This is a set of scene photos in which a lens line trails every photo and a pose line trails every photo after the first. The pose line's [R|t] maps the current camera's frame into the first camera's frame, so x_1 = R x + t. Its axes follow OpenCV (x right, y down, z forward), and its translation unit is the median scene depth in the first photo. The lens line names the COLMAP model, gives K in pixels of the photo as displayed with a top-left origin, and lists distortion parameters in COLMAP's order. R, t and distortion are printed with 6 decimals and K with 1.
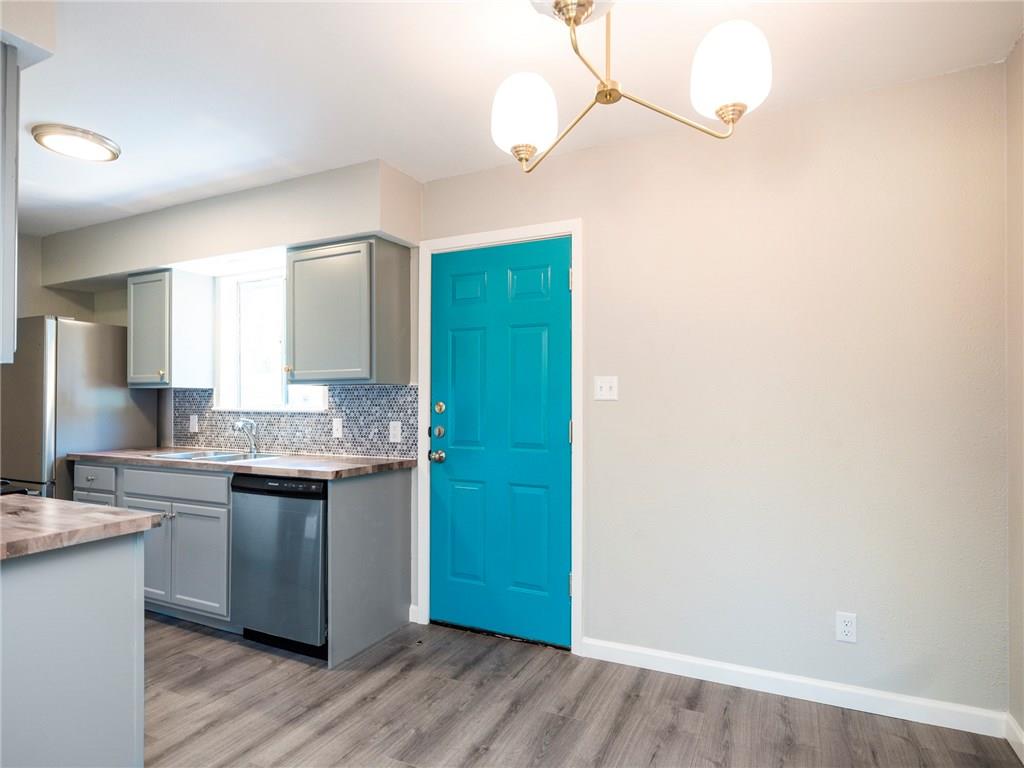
lens RADIAL K [[567.4, 0, 513.5], [0, 567.4, 389.3], [0, 0, 1]] dist [-0.005027, -0.000334]
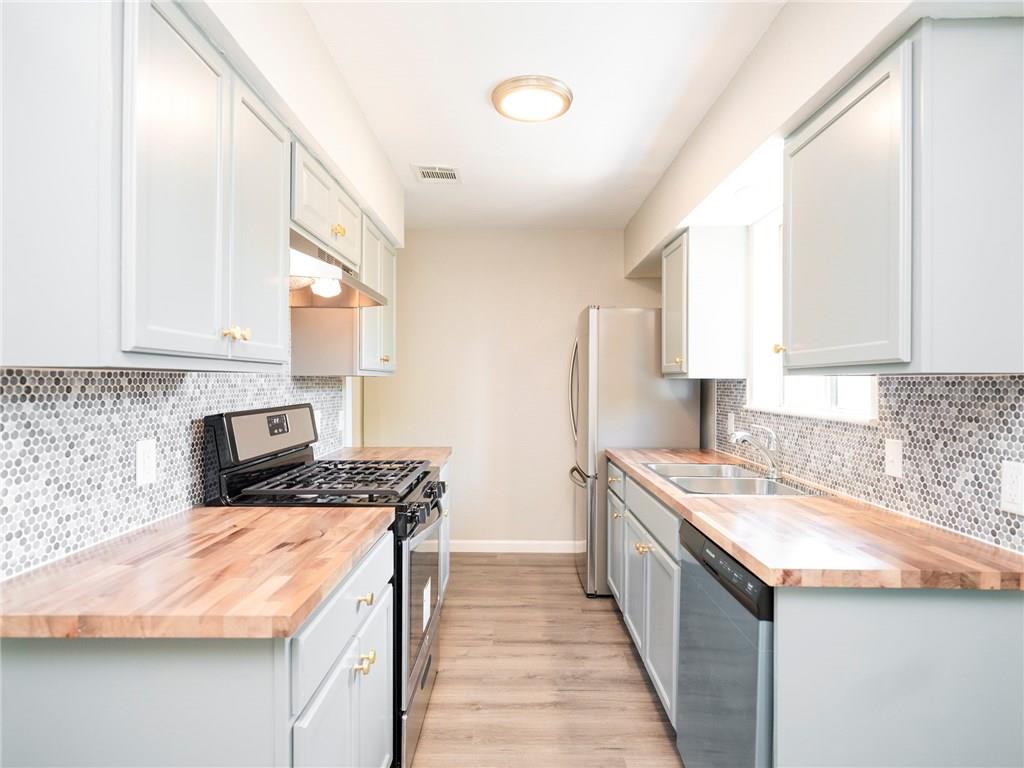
lens RADIAL K [[567.4, 0, 512.0], [0, 567.4, 388.1], [0, 0, 1]] dist [-0.005027, -0.000334]
pose [[0.433719, 0.010871, -0.900982, 0.000486], [0.016818, 0.999655, 0.020157, -0.010849], [0.900891, -0.023896, 0.433387, 0.473768]]
